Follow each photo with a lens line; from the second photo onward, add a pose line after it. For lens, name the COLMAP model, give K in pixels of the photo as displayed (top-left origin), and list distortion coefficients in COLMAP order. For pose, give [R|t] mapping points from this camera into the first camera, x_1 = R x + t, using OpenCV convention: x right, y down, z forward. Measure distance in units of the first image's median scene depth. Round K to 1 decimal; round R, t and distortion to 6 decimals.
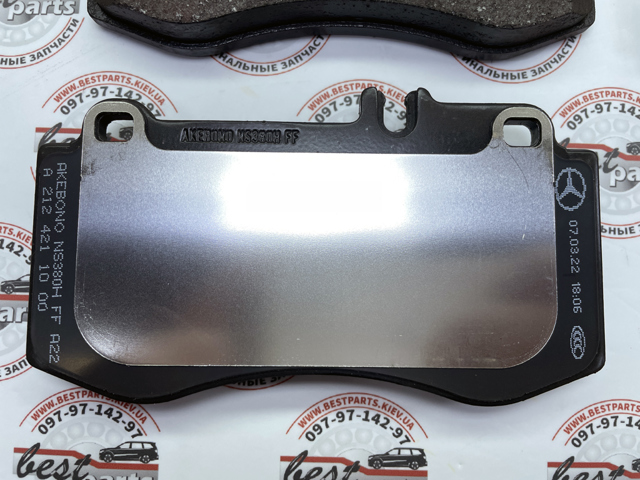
lens RADIAL K [[497.5, 0, 320.0], [0, 497.5, 240.0], [0, 0, 1]] dist [0.060404, -0.111725]
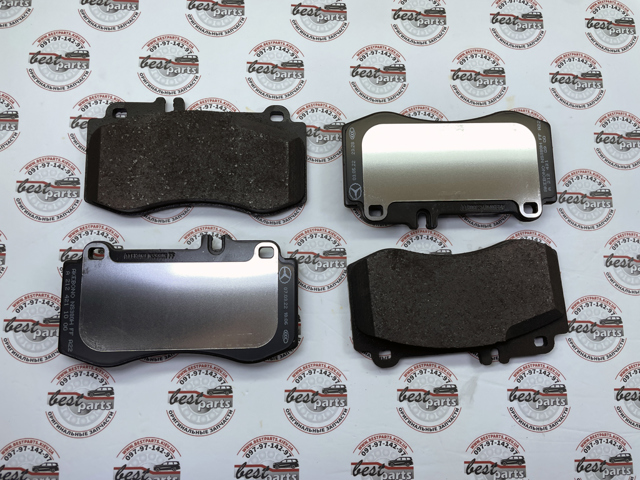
lens RADIAL K [[489.3, 0, 323.4], [0, 489.3, 239.2], [0, 0, 1]] dist [0.077116, -0.107314]
pose [[0.998185, -0.014471, 0.058462, 0.510756], [0.017741, 0.998283, -0.055819, -0.129830], [-0.057554, 0.056755, 0.996728, -1.355638]]
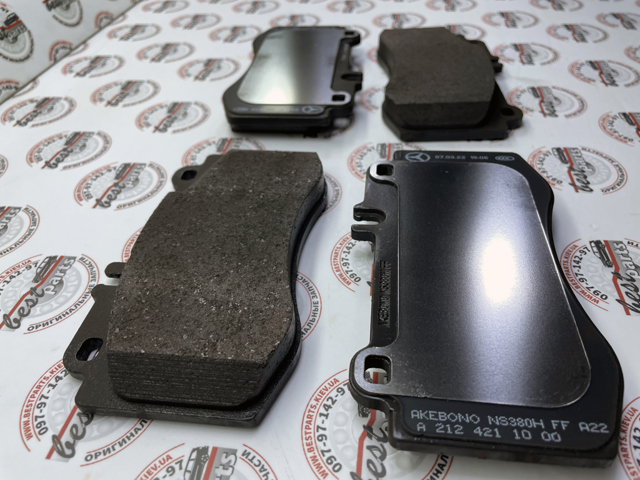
lens RADIAL K [[497.5, 0, 320.0], [0, 497.5, 240.0], [0, 0, 1]] dist [0.060404, -0.111725]
pose [[0.108581, -0.664130, 0.739690, -0.983160], [0.993391, 0.100342, -0.055731, -0.296063], [-0.037210, 0.740853, 0.670636, 0.027153]]
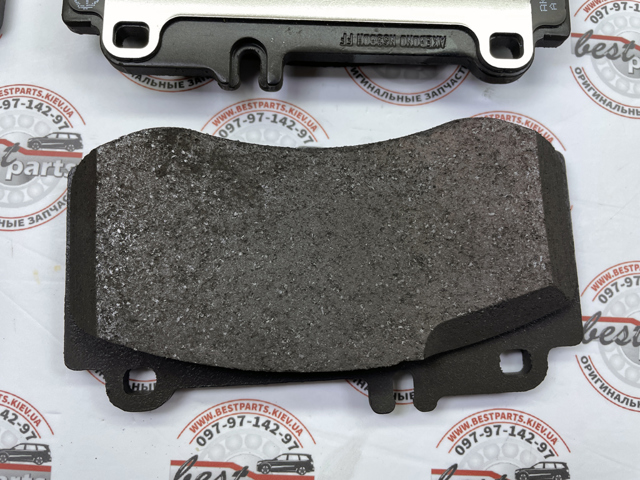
lens RADIAL K [[497.5, 0, 320.0], [0, 497.5, 240.0], [0, 0, 1]] dist [0.060404, -0.111725]
pose [[0.999575, 0.018734, 0.022316, 1.261136], [-0.018051, 0.999374, -0.030425, 0.036255], [-0.022872, 0.030009, 0.999288, -0.033211]]
